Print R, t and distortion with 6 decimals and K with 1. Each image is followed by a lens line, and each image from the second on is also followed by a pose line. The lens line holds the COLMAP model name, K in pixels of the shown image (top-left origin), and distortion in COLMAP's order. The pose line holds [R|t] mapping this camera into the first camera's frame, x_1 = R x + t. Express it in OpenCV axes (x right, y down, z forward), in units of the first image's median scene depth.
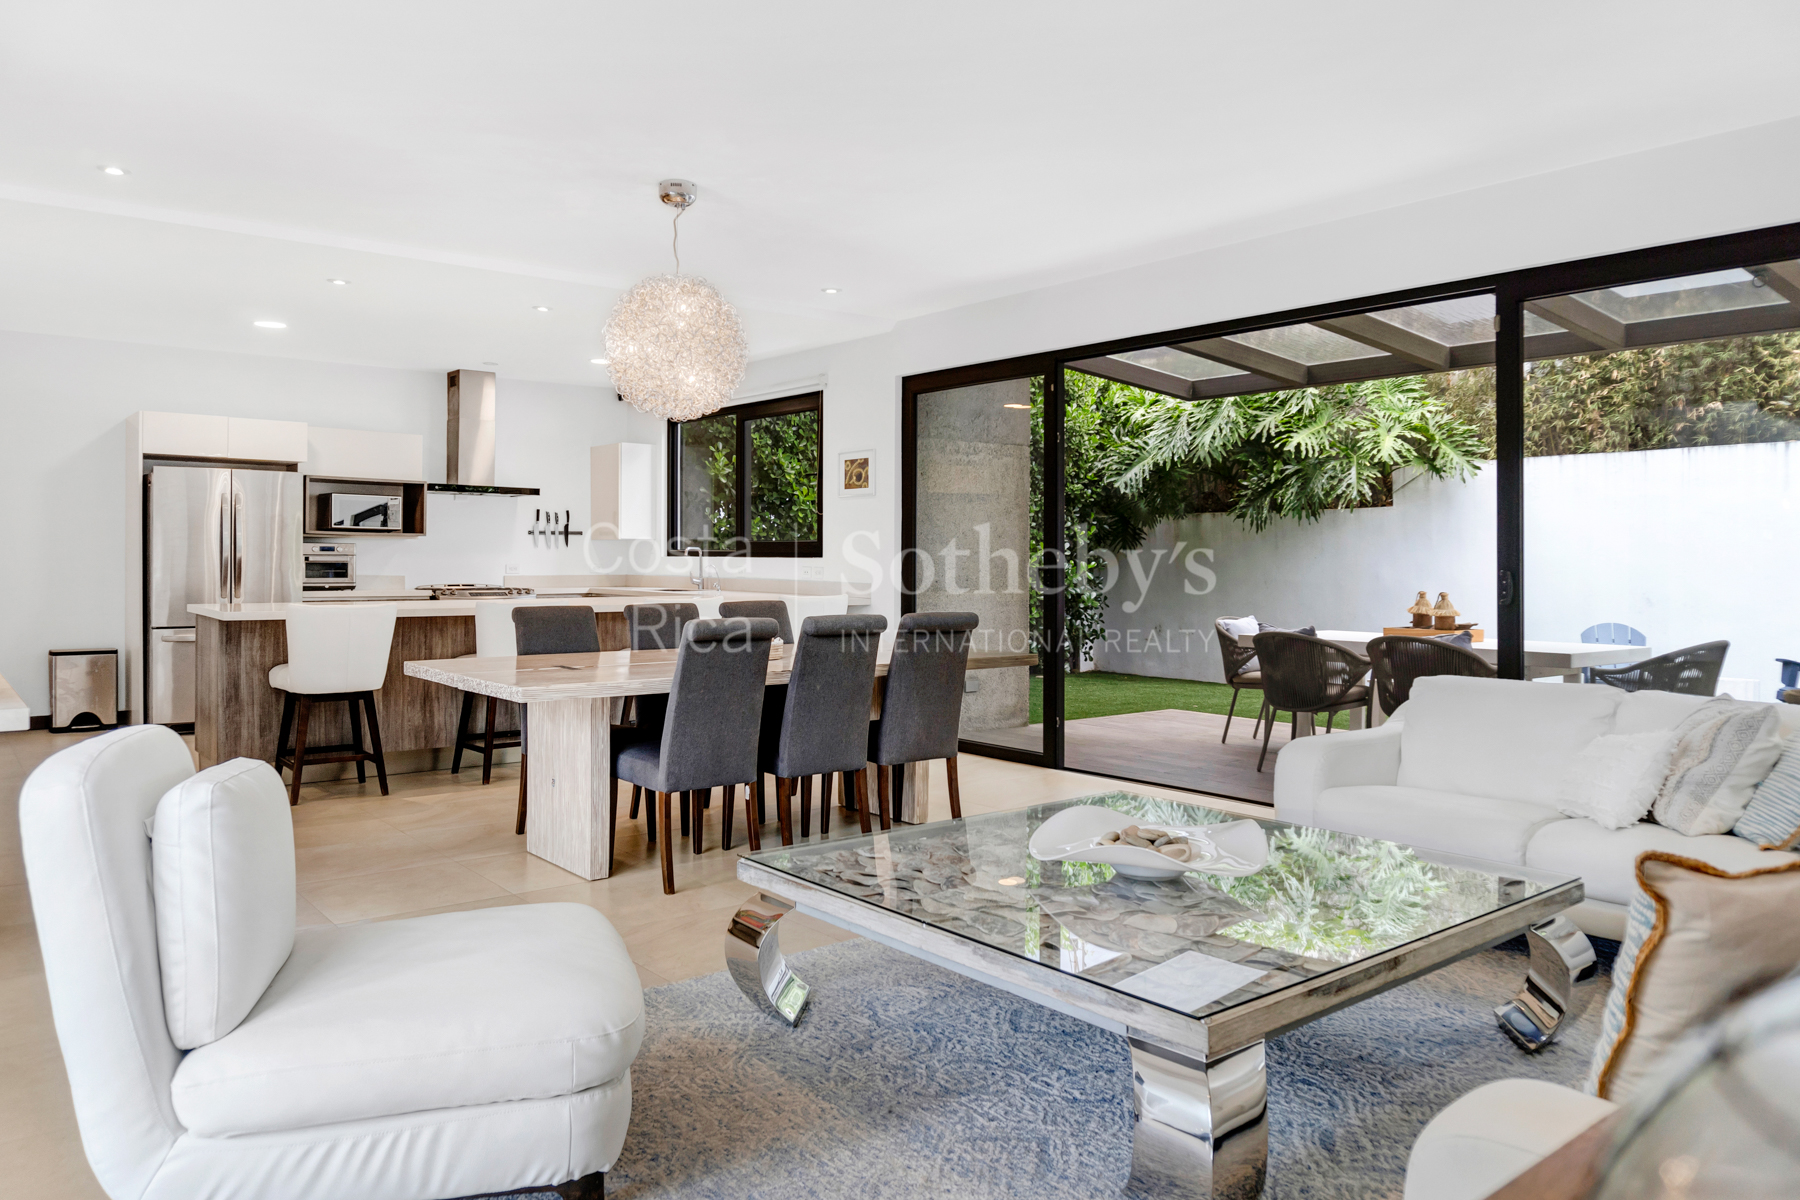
lens RADIAL K [[1226.6, 0, 900.0], [0, 1226.6, 600.0], [0, 0, 1]] dist [-0.023156, 0.000288]
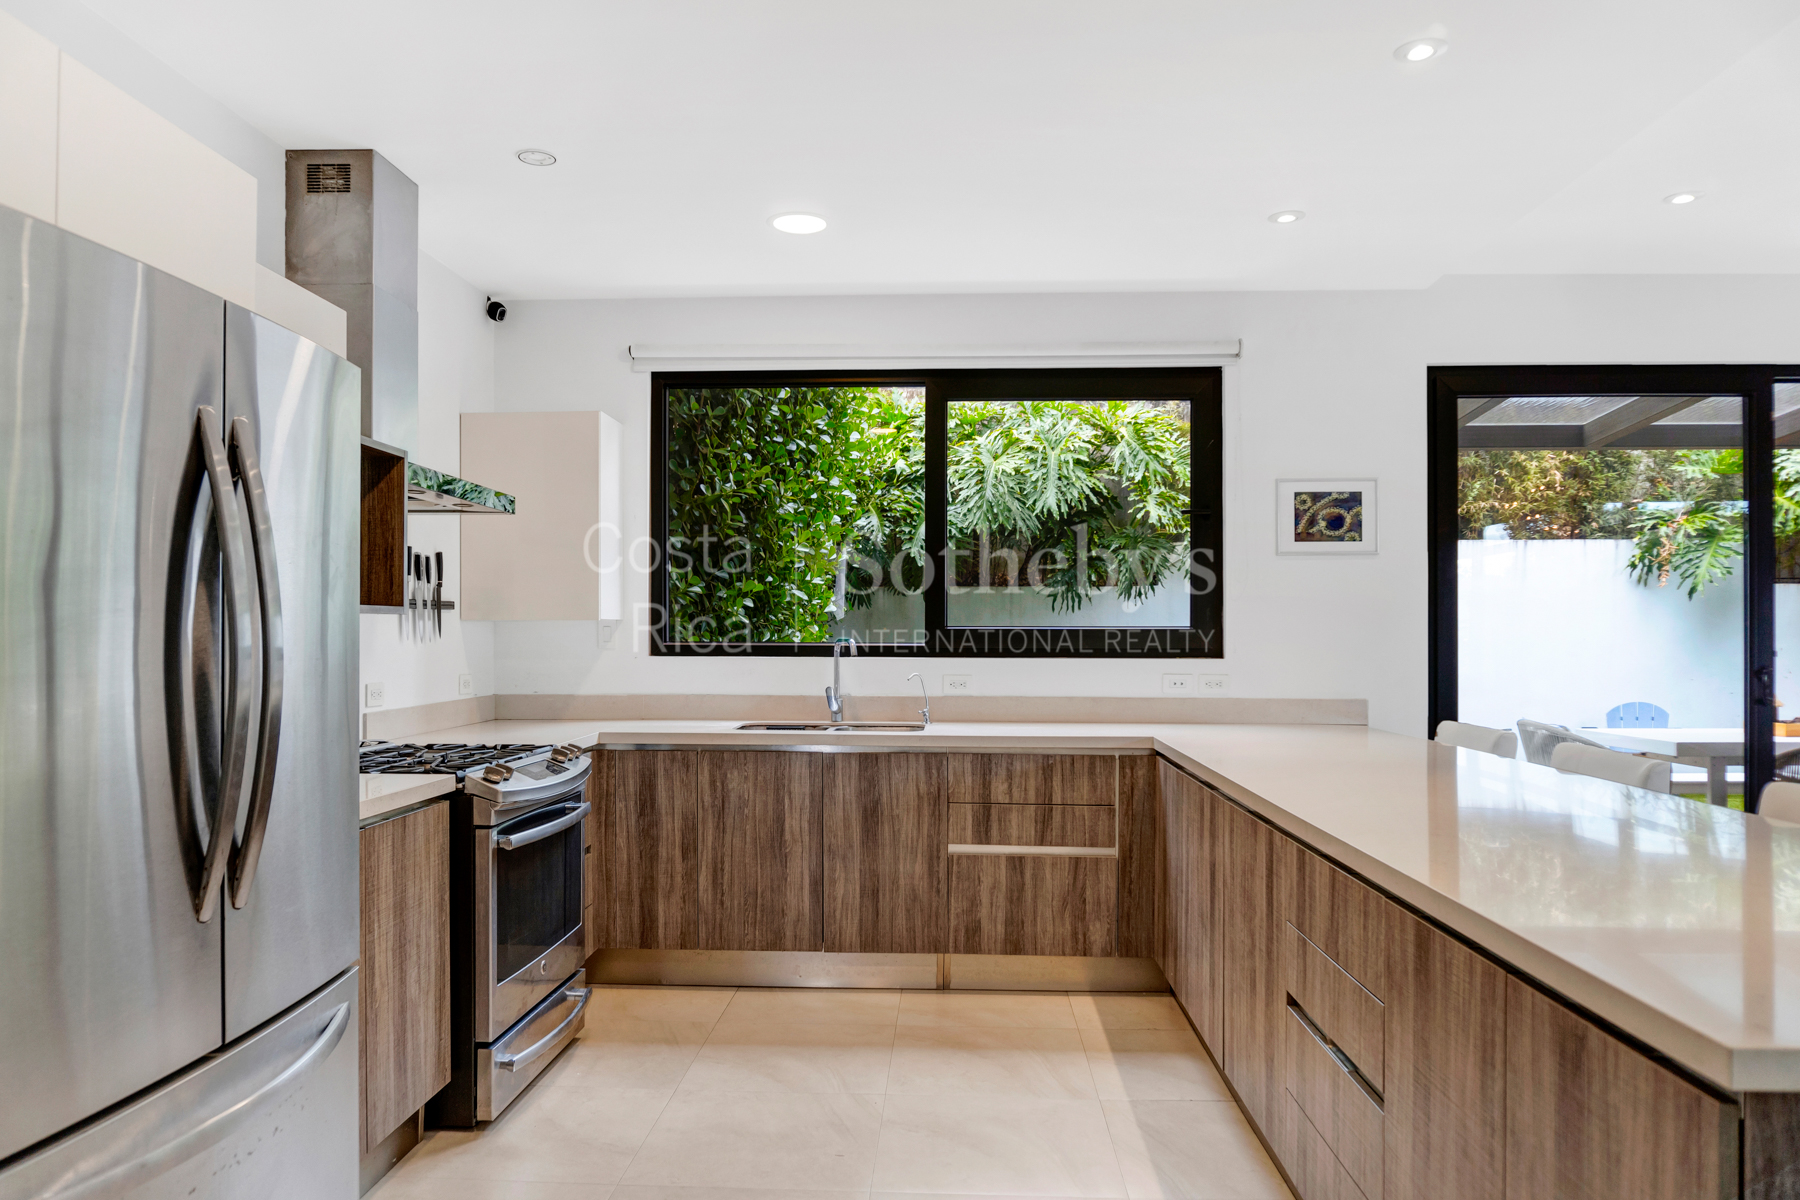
lens RADIAL K [[1226.6, 0, 900.0], [0, 1226.6, 600.0], [0, 0, 1]] dist [-0.023156, 0.000288]
pose [[0.683531, 0.014804, 0.729771, -0.509400], [0.025698, 0.998686, -0.044330, -0.035643], [-0.729469, 0.049054, 0.682253, 0.633500]]
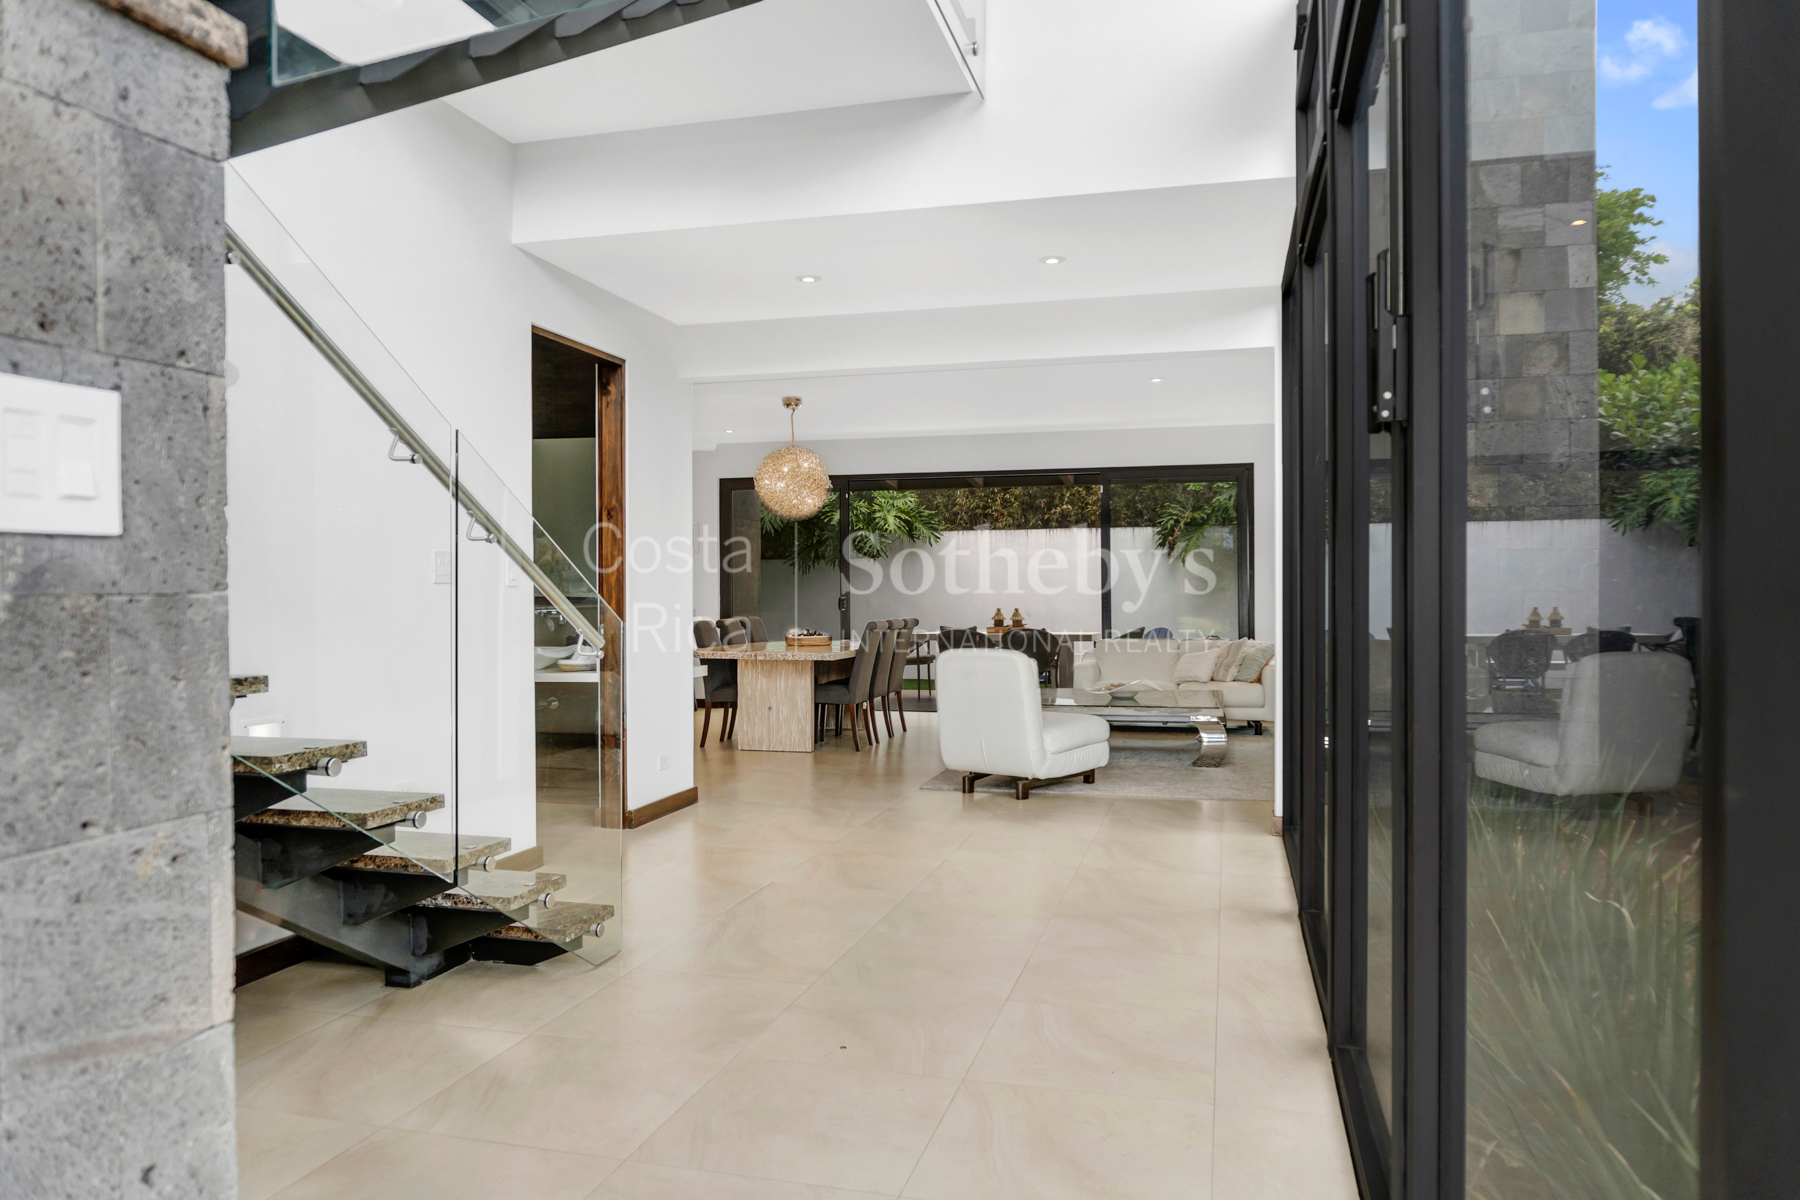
lens RADIAL K [[1226.6, 0, 900.0], [0, 1226.6, 600.0], [0, 0, 1]] dist [-0.023156, 0.000288]
pose [[0.804453, -0.010153, 0.593930, -0.609647], [0.028879, 0.999340, -0.022032, 0.012887], [-0.593314, 0.034876, 0.804215, -0.325455]]
